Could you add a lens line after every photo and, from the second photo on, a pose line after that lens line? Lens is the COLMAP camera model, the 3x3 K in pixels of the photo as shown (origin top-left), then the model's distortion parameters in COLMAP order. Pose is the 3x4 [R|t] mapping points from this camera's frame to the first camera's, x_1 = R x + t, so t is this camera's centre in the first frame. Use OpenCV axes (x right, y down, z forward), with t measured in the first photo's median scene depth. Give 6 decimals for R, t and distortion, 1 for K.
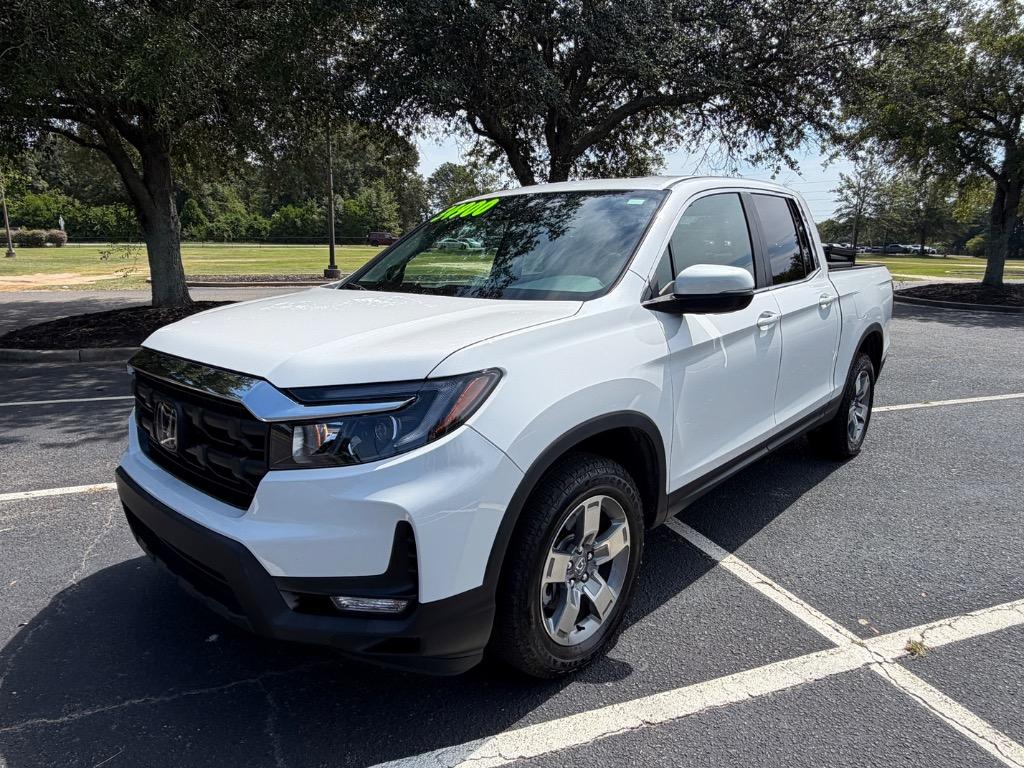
lens RADIAL K [[660.5, 0, 511.5], [0, 660.5, 390.5], [0, 0, 1]] dist [-0.008419, -0.002657]
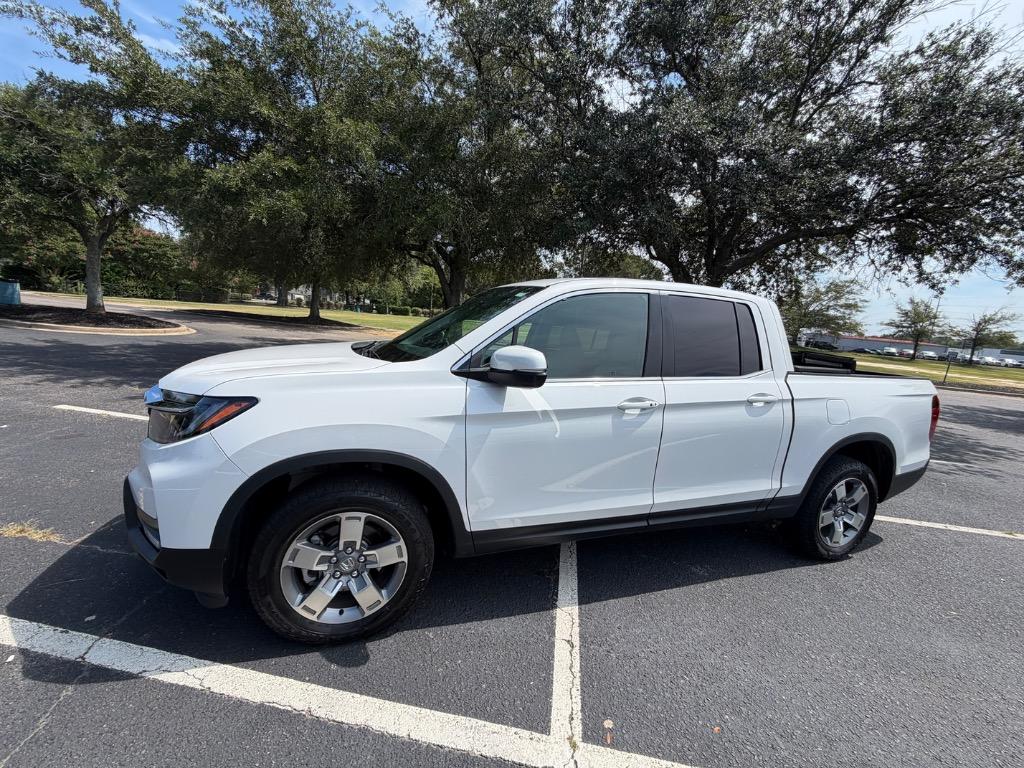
lens RADIAL K [[421.8, 0, 512.0], [0, 421.8, 380.0], [0, 0, 1]] dist [-0.002733, -0.000273]
pose [[0.876249, 0.133053, -0.463125, 0.636709], [-0.178333, 0.982422, -0.055170, -0.086491], [0.447644, 0.130933, 0.884574, 0.327452]]
